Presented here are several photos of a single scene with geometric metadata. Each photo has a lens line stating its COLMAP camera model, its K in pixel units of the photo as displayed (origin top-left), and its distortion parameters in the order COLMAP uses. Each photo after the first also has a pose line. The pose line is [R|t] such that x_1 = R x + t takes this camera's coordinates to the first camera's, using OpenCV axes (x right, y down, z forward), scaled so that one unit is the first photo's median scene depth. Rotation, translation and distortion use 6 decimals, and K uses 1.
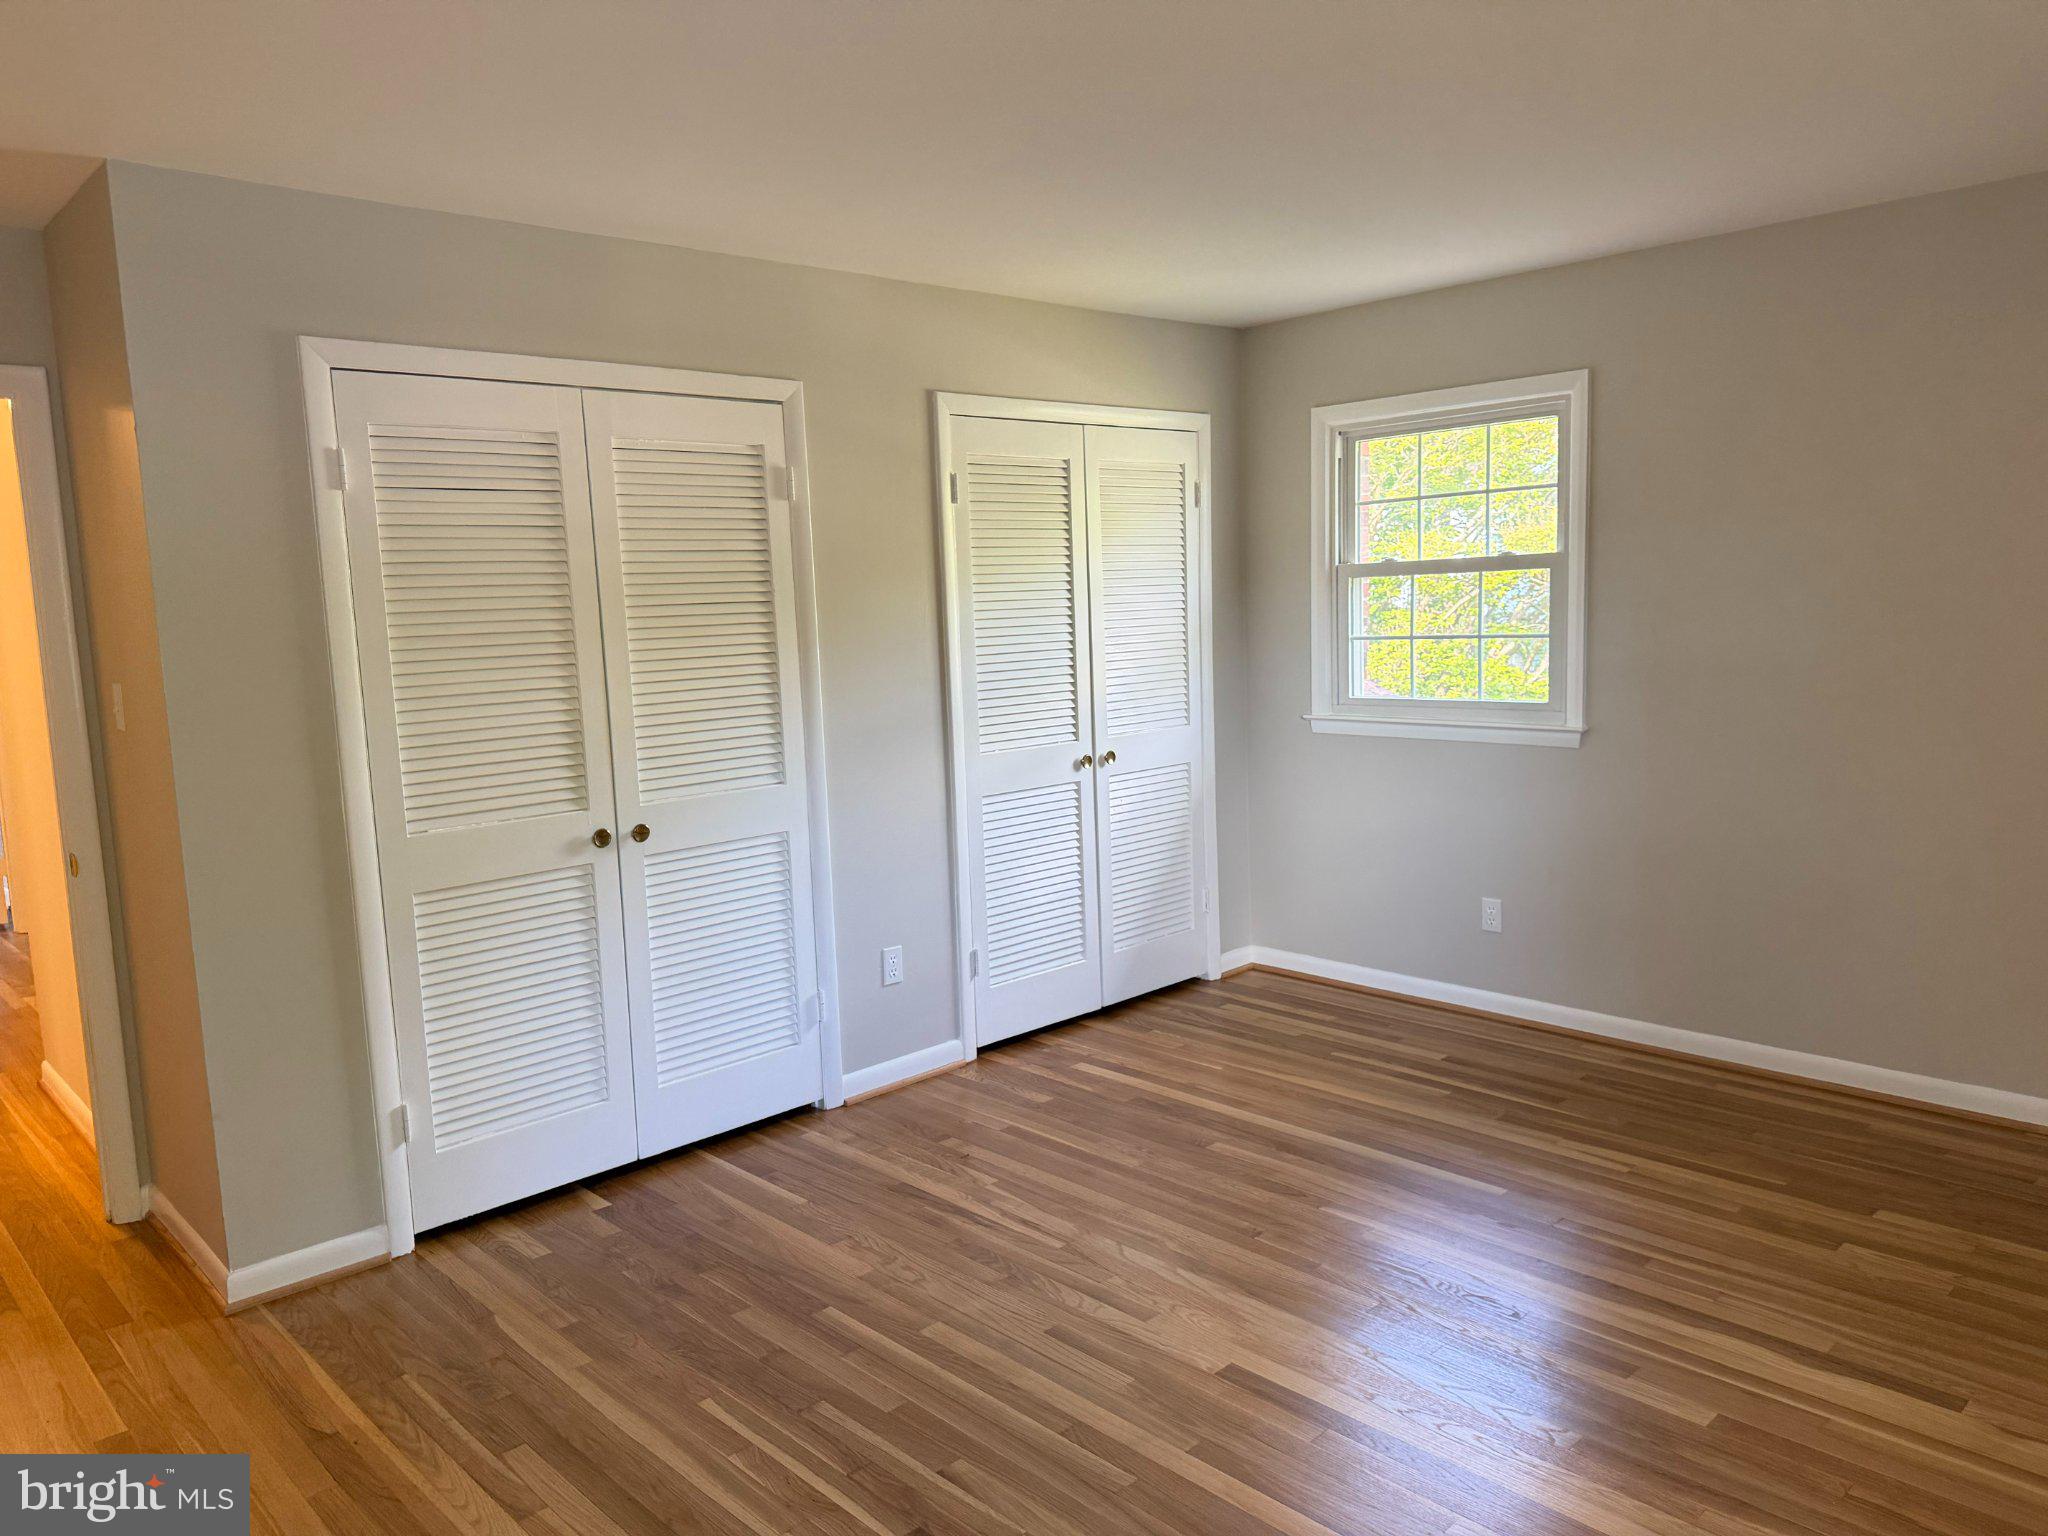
lens RADIAL K [[1451.0, 0, 1018.9], [0, 1451.0, 762.7], [0, 0, 1]] dist [0.091194, -0.105474]
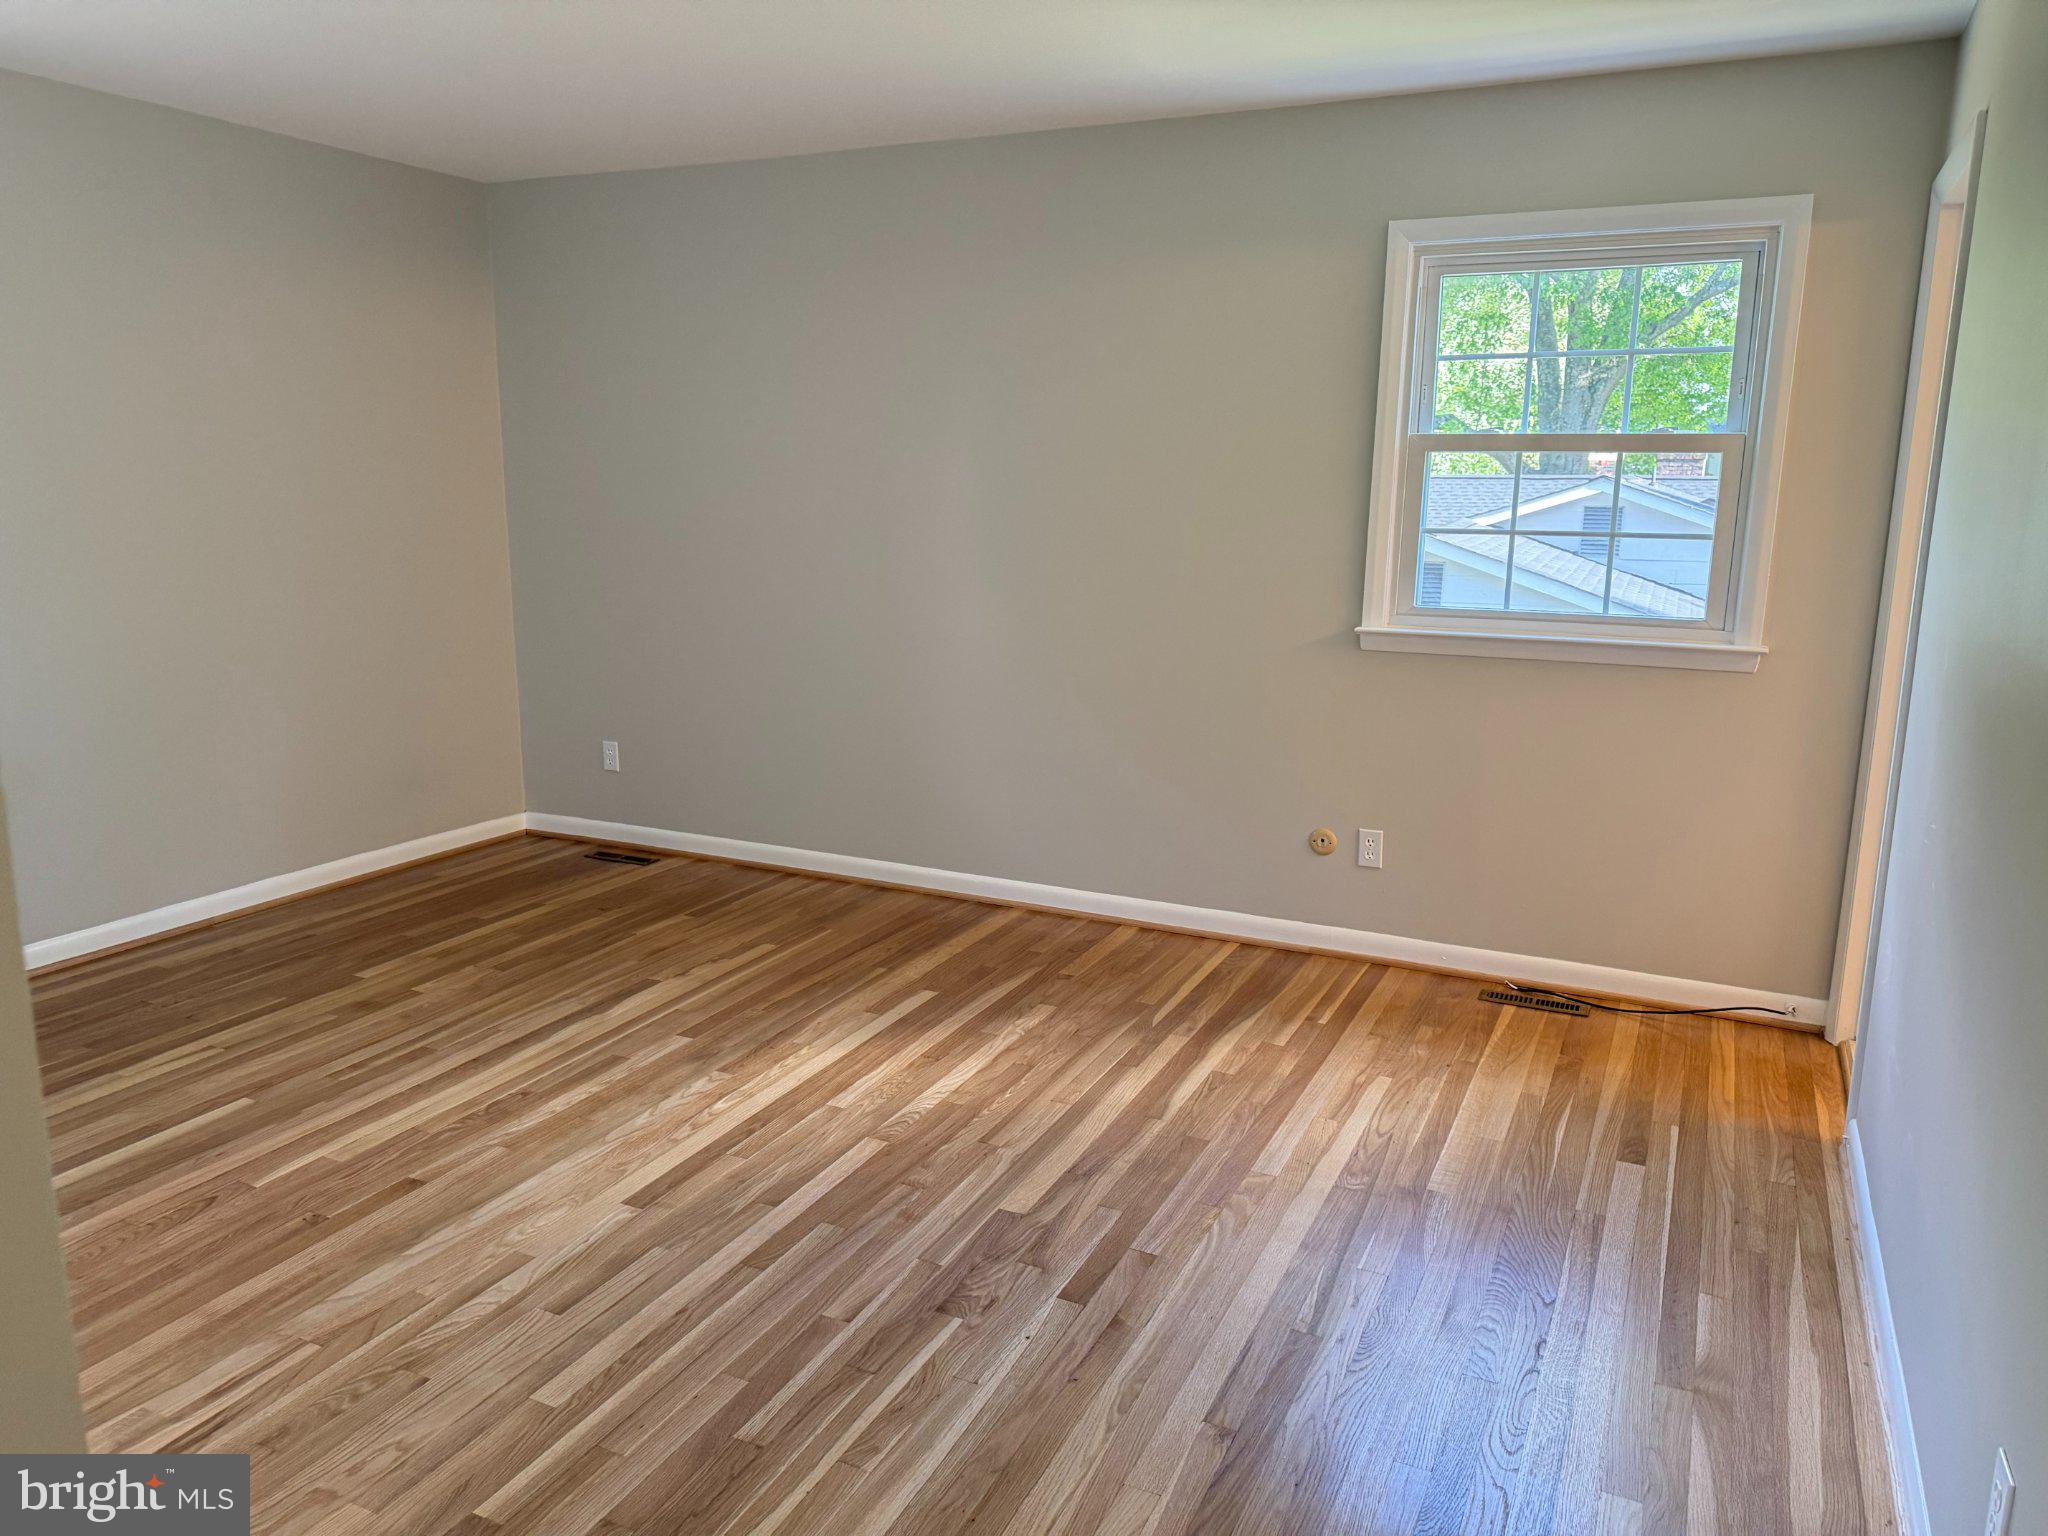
lens RADIAL K [[1451.0, 0, 1018.9], [0, 1451.0, 762.7], [0, 0, 1]] dist [0.091194, -0.105474]
pose [[-0.352578, -0.152418, 0.923286, -0.784889], [0.116100, 0.971898, 0.204778, -0.057949], [-0.928552, 0.179394, -0.324974, 0.953199]]
